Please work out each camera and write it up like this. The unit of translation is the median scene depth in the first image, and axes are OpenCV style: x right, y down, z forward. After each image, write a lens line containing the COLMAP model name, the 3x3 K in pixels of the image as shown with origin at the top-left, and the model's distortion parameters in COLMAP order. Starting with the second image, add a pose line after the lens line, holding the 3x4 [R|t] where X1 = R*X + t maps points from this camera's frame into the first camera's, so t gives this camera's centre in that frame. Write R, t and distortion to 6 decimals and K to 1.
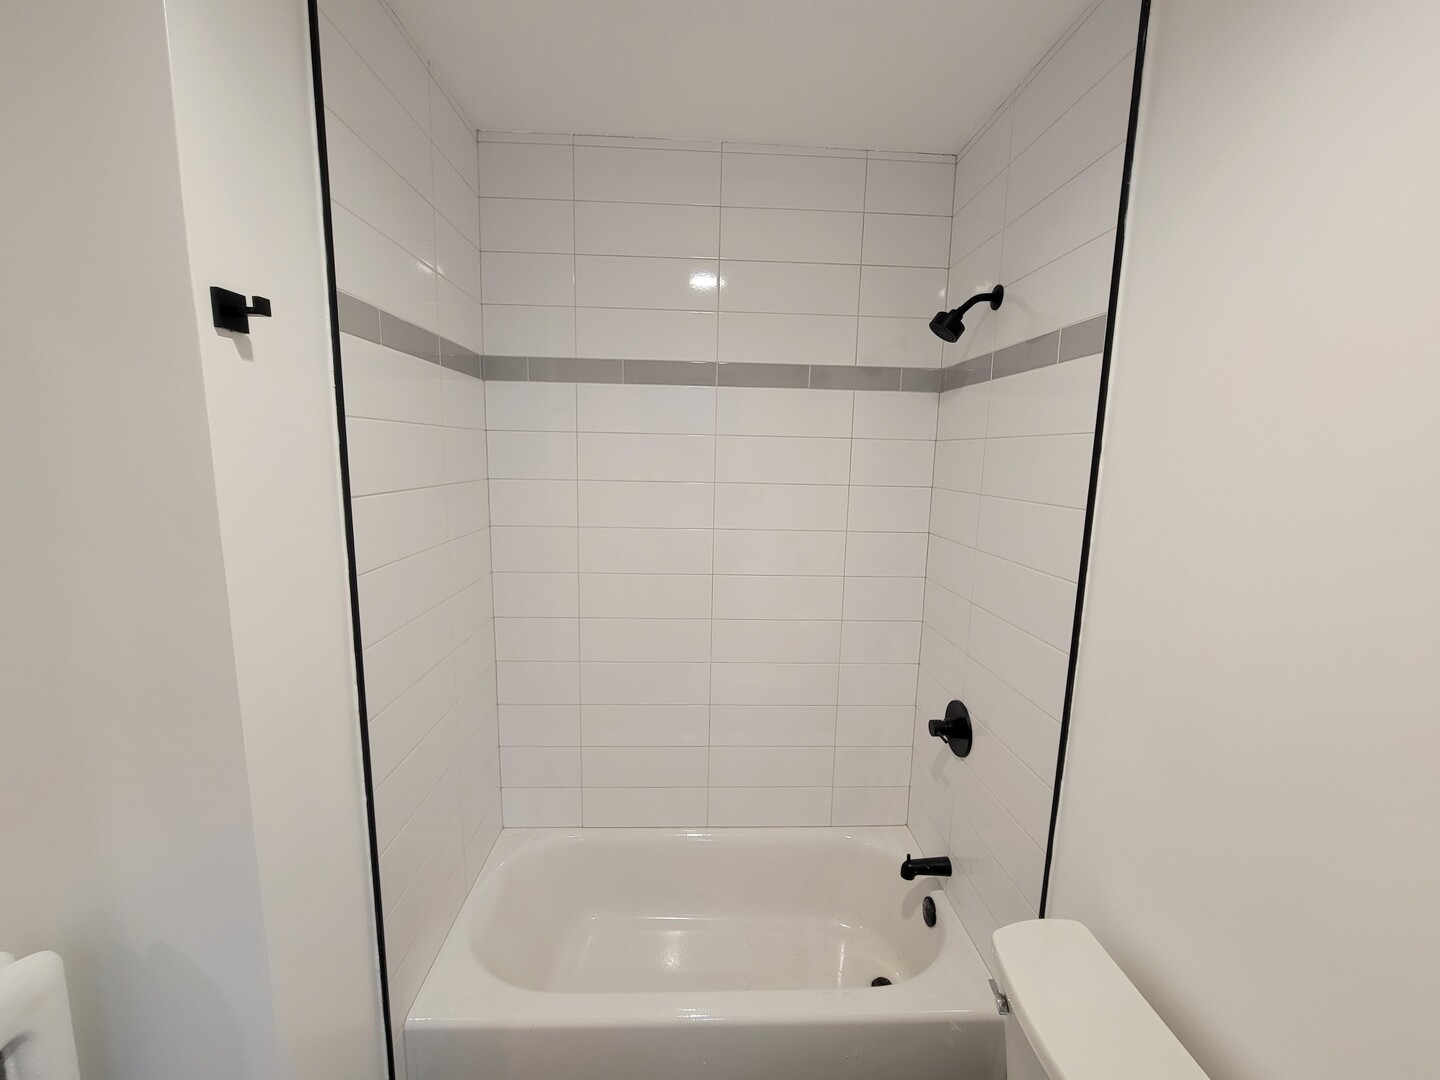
lens RADIAL K [[587.2, 0, 718.1], [0, 587.2, 540.0], [0, 0, 1]] dist [-0.003068, 0.000614]
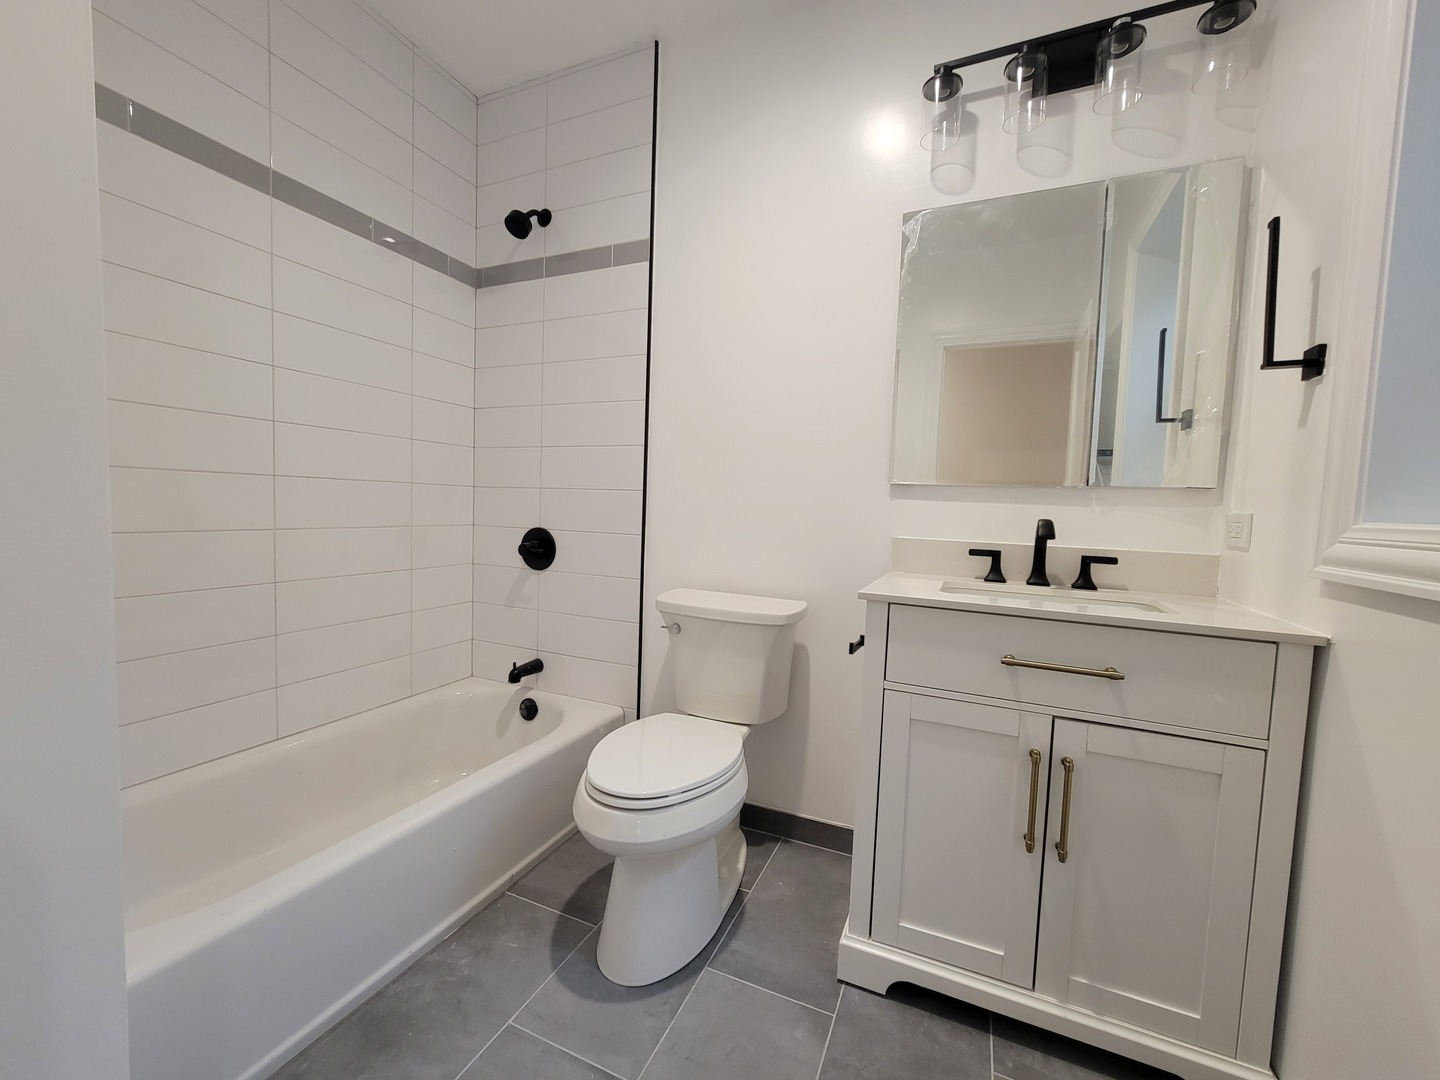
lens RADIAL K [[587.2, 0, 718.1], [0, 587.2, 540.0], [0, 0, 1]] dist [-0.003068, 0.000614]
pose [[0.447222, -0.063021, 0.892200, -0.547069], [0.107472, 0.994074, 0.016346, 0.317467], [-0.887943, 0.088576, 0.451344, 0.069866]]
